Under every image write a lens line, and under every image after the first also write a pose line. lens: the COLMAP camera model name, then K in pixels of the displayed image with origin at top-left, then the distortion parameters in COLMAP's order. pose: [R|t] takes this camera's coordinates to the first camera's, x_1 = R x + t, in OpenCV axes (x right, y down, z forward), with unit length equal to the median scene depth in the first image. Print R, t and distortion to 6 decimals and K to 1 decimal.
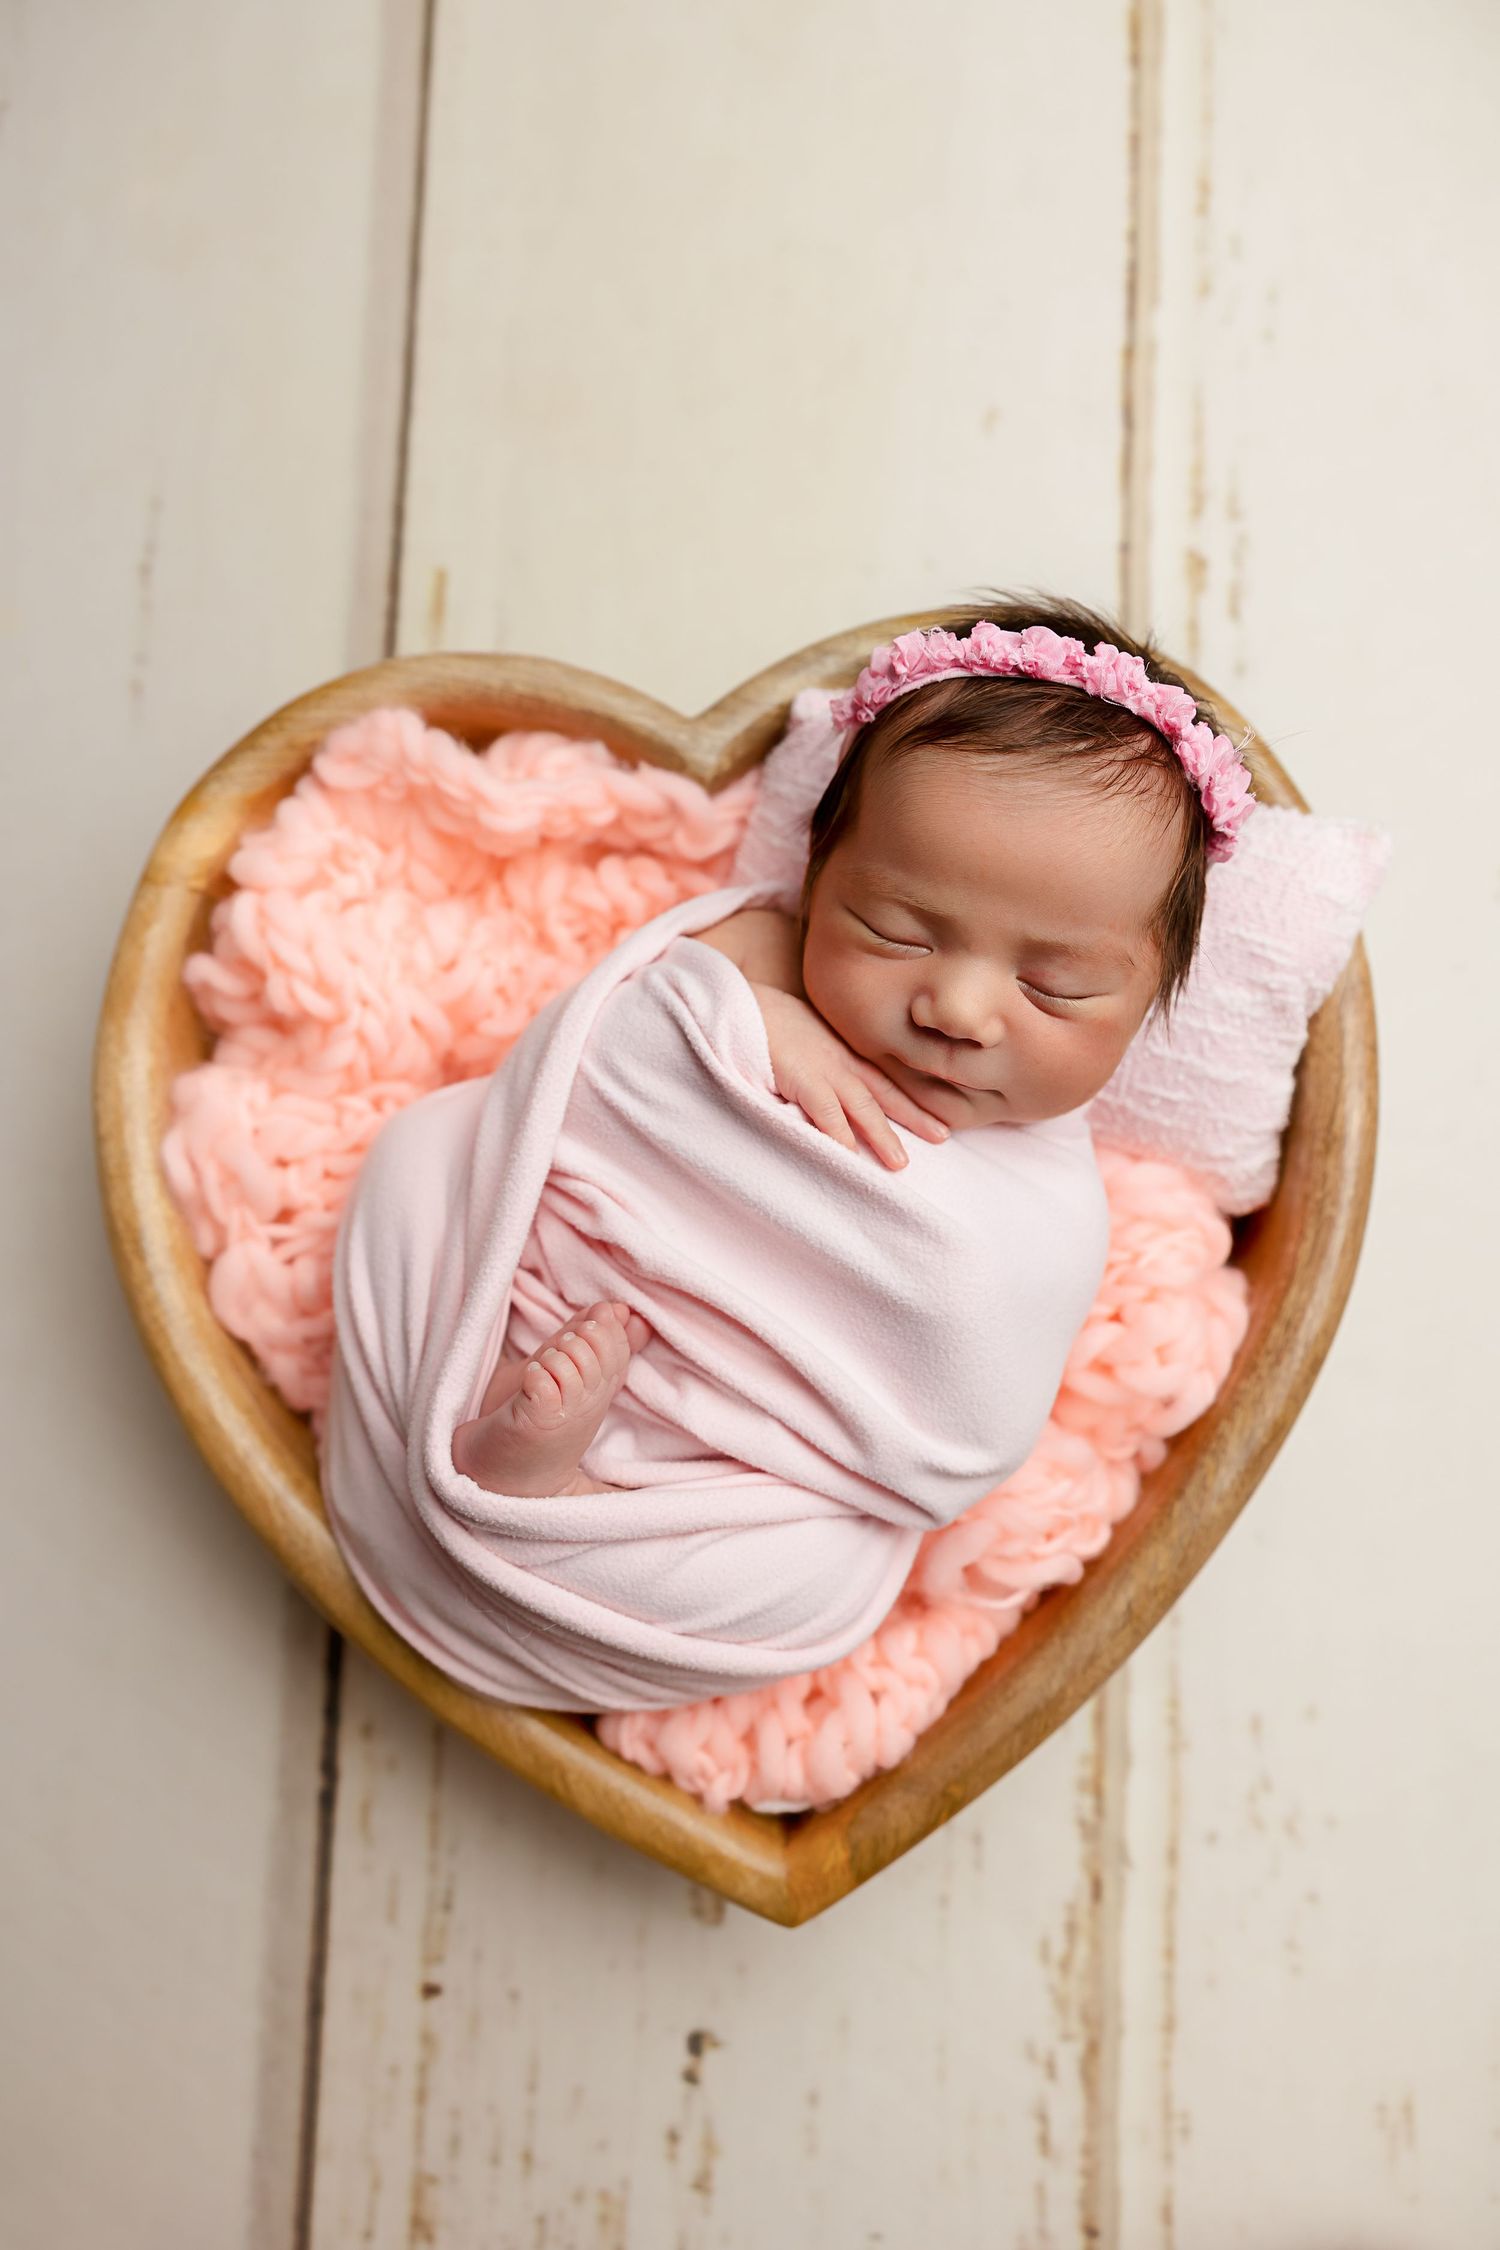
lens RADIAL K [[1577.5, 0, 744.4], [0, 1577.5, 1139.5], [0, 0, 1]] dist [-0.005185, -0.000779]
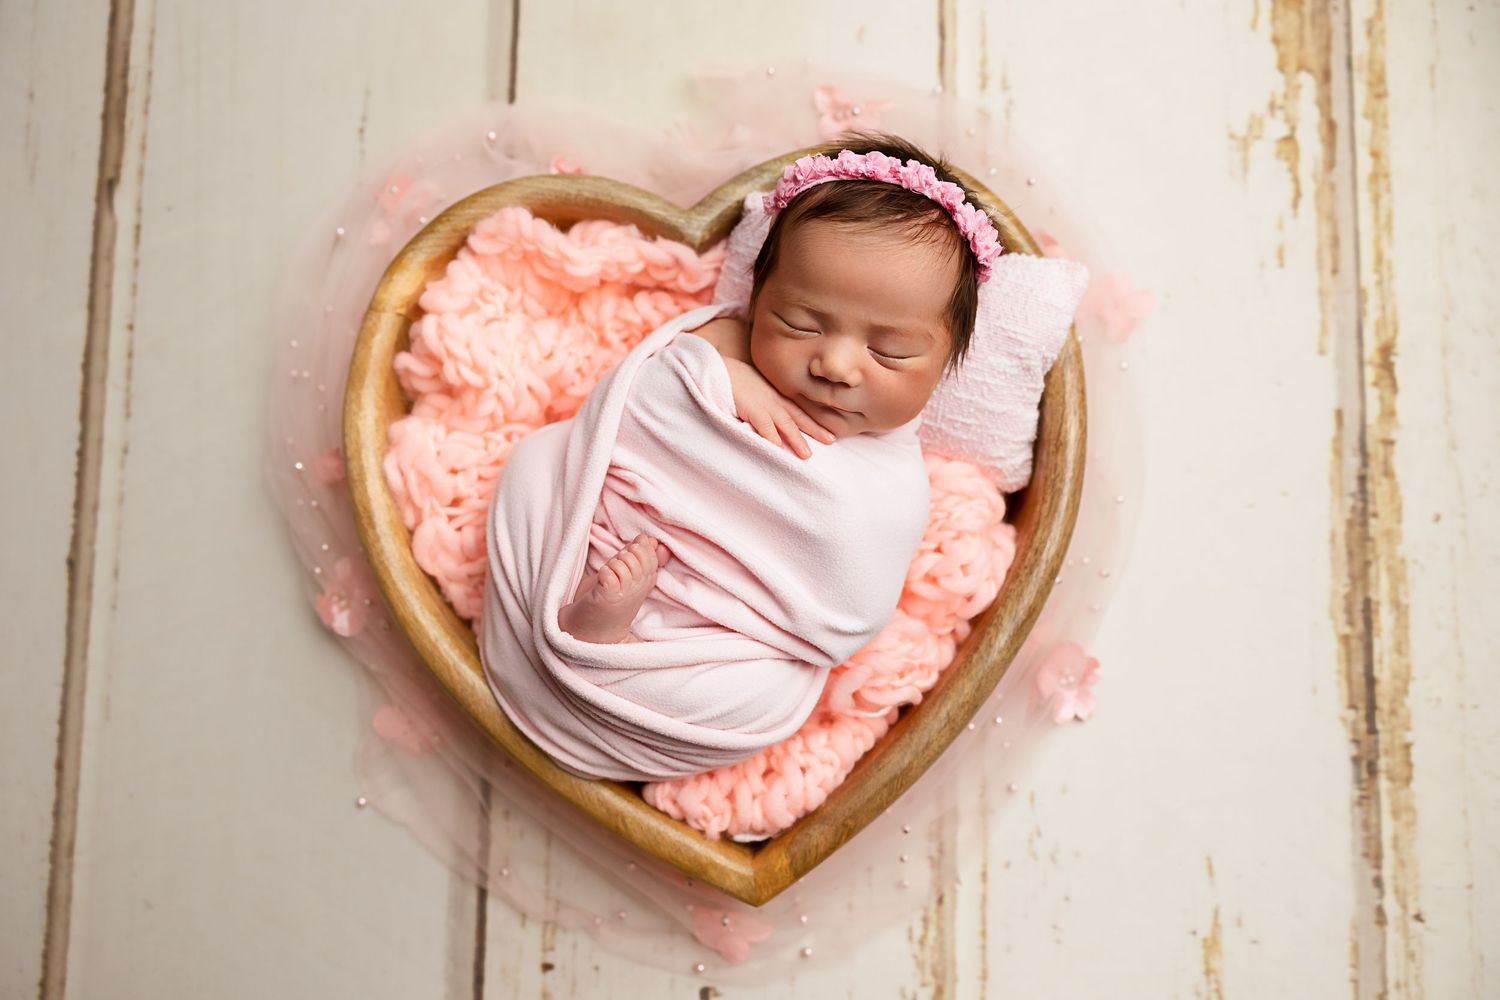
lens RADIAL K [[1051.7, 0, 743.2], [0, 1051.7, 493.4], [0, 0, 1]] dist [-0.005185, -0.000779]
pose [[0.999764, -0.019872, 0.008722, 0.012455], [0.019977, 0.999727, -0.012153, 0.059341], [-0.008478, 0.012324, 0.999888, -0.150948]]
